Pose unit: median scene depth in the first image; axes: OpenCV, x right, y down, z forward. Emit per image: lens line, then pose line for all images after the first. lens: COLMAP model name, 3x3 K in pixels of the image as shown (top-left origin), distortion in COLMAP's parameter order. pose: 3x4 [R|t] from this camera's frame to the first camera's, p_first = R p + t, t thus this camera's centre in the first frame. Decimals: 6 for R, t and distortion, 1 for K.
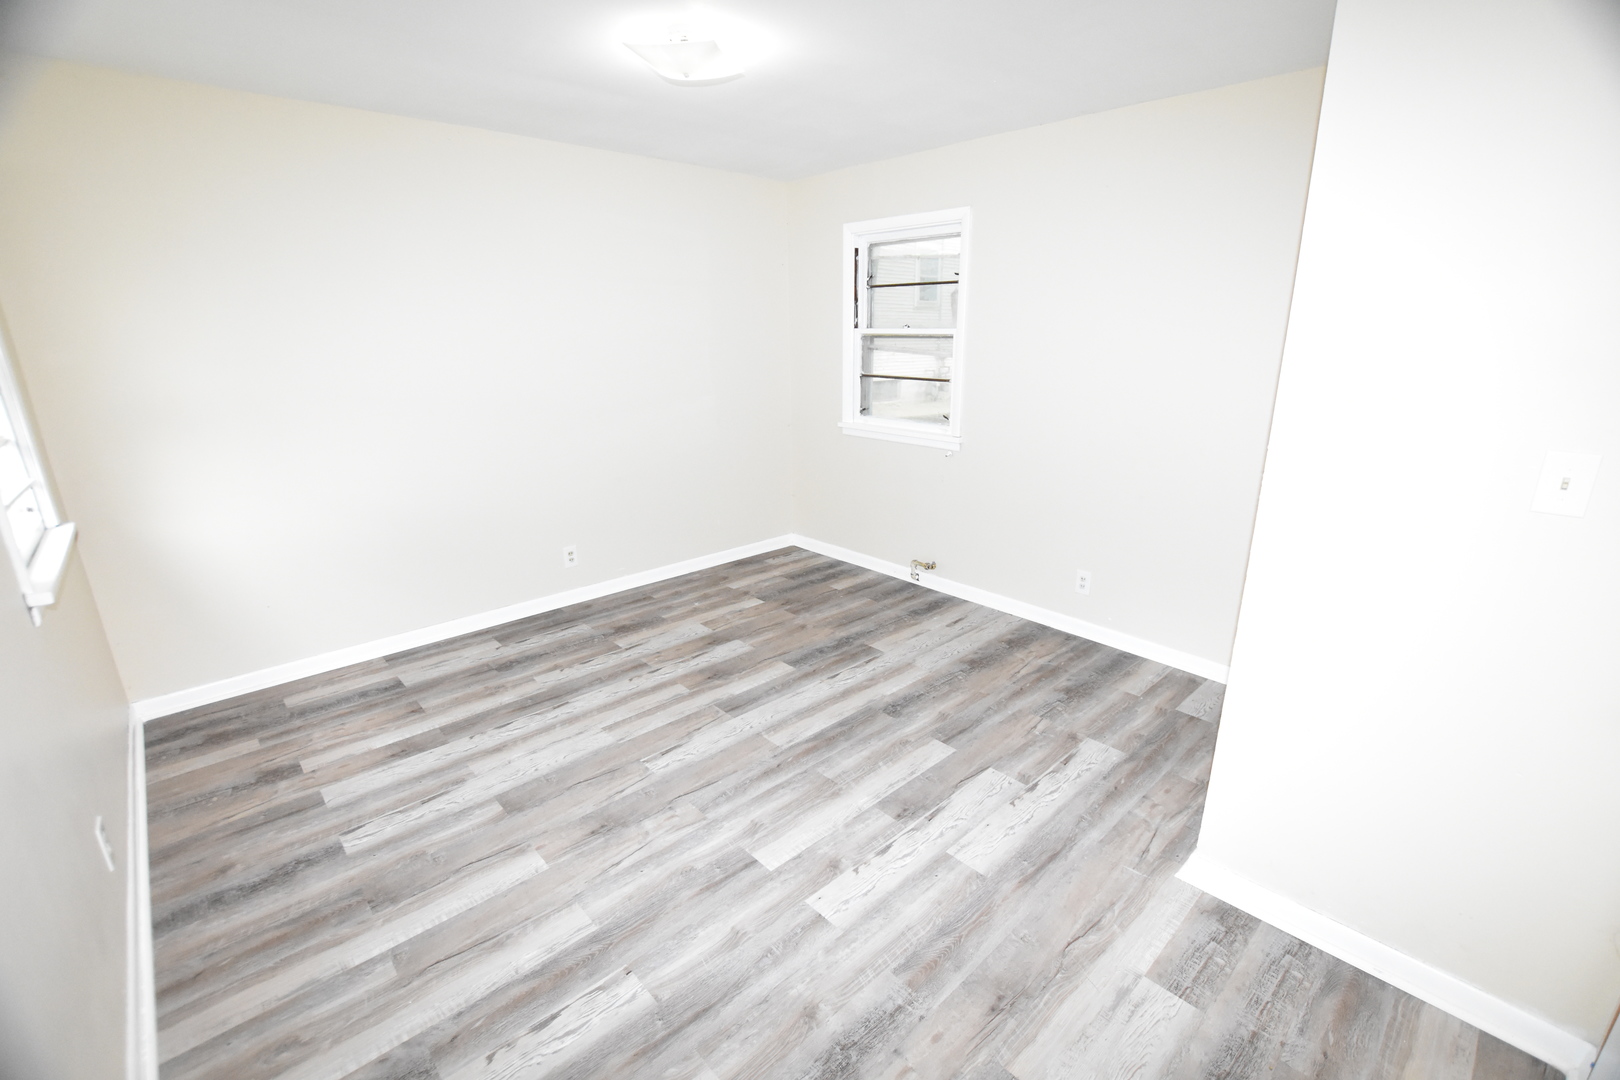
lens RADIAL K [[712.3, 0, 817.3], [0, 712.3, 546.8], [0, 0, 1]] dist [-0.035782, 0.006200]
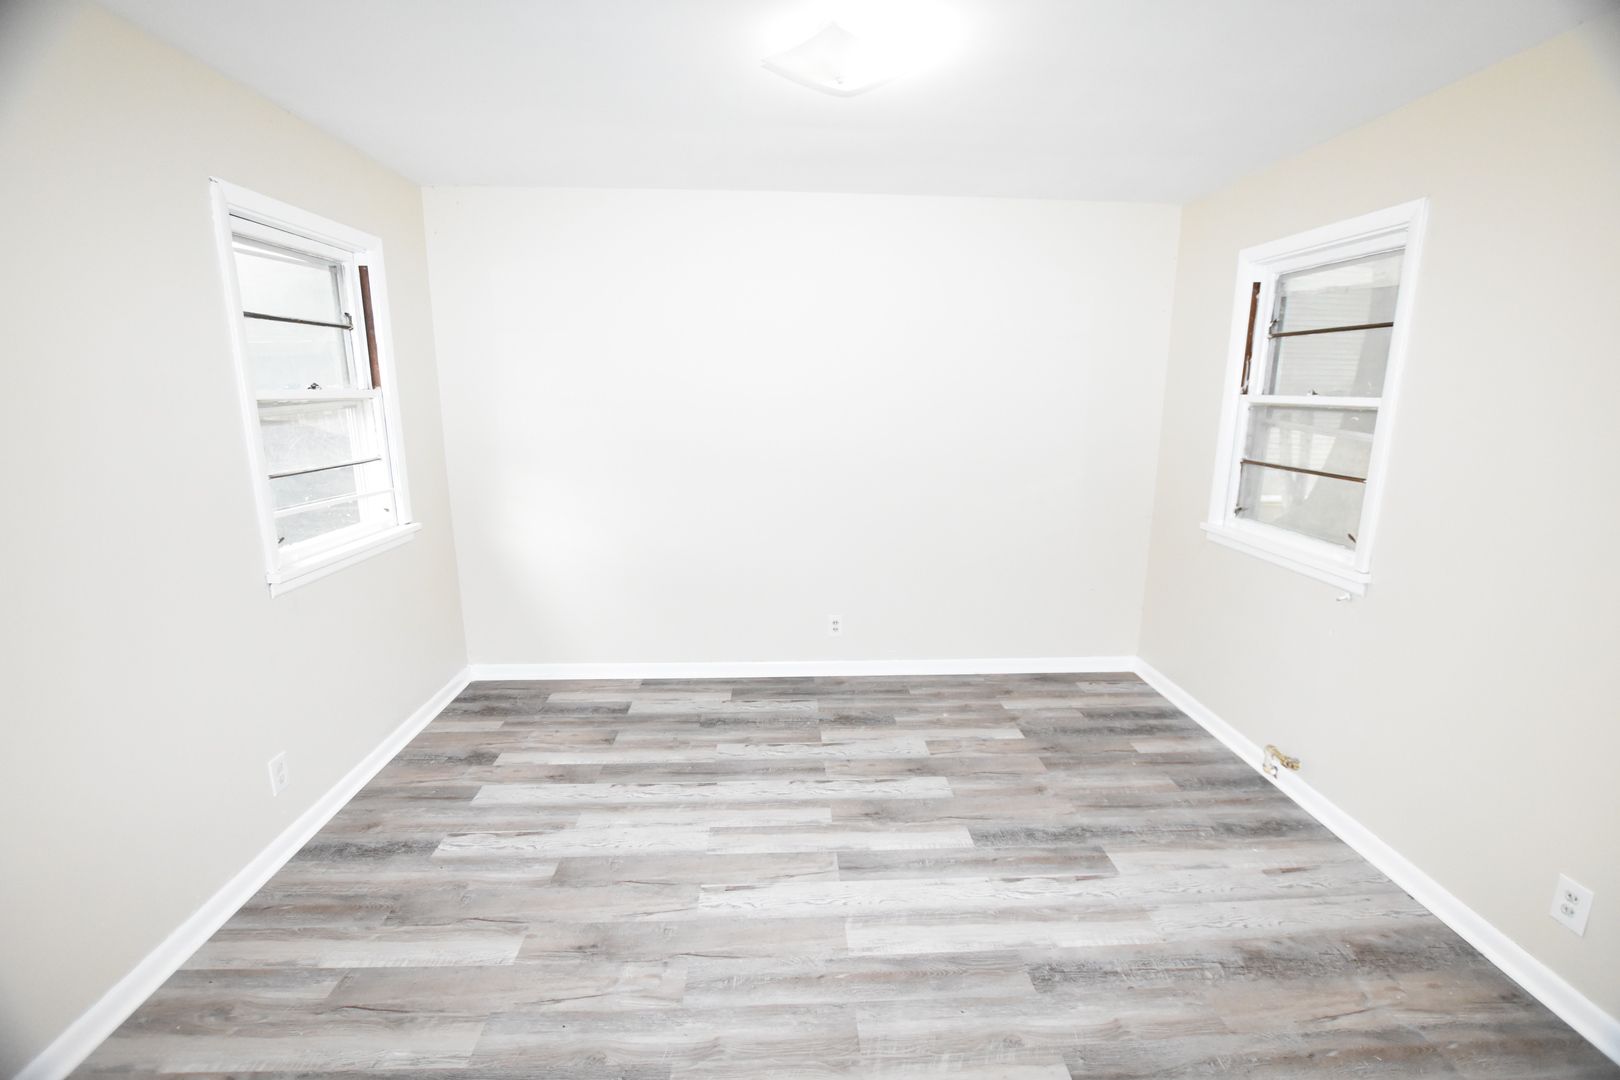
lens RADIAL K [[712.3, 0, 816.6], [0, 712.3, 548.1], [0, 0, 1]] dist [-0.035782, 0.006200]
pose [[0.761183, 0.151852, -0.630509, 0.272455], [-0.200436, 0.979688, -0.006028, -0.098129], [0.616787, 0.130965, 0.776158, 0.309360]]
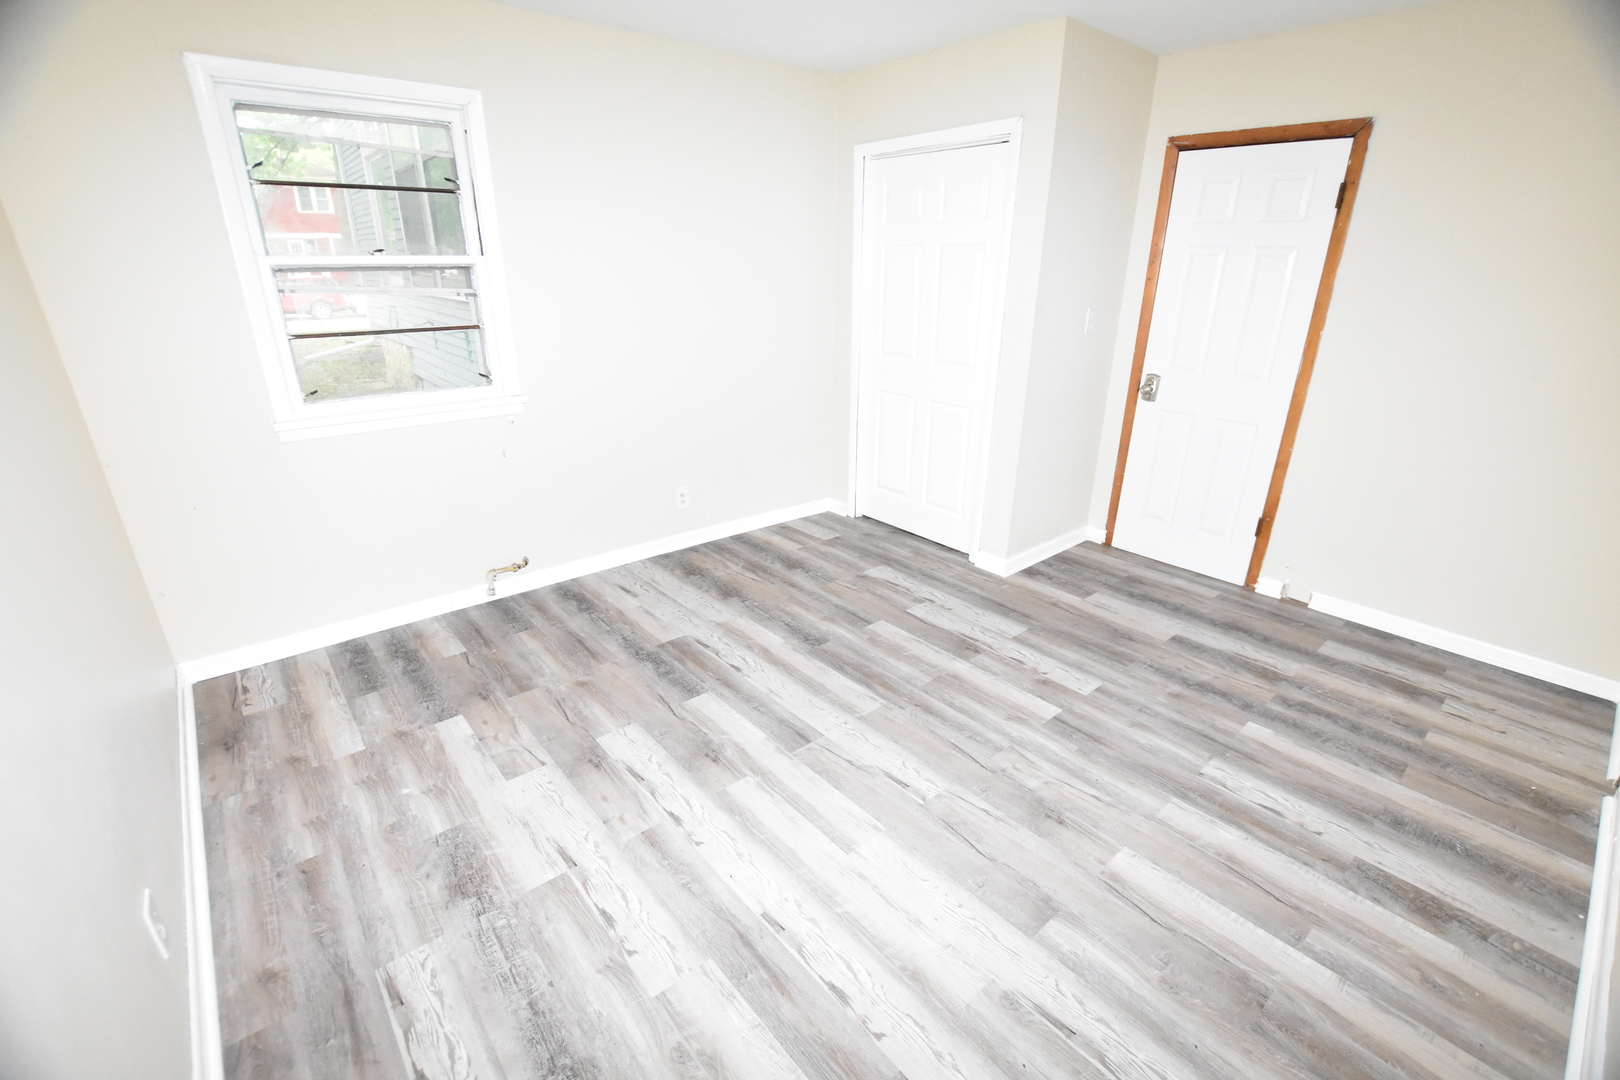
lens RADIAL K [[712.3, 0, 816.9], [0, 712.3, 542.6], [0, 0, 1]] dist [-0.035782, 0.006200]
pose [[0.046025, -0.363909, 0.930297, -0.743749], [0.285371, 0.897264, 0.336869, -0.224872], [-0.957311, 0.249976, 0.145145, 0.765125]]
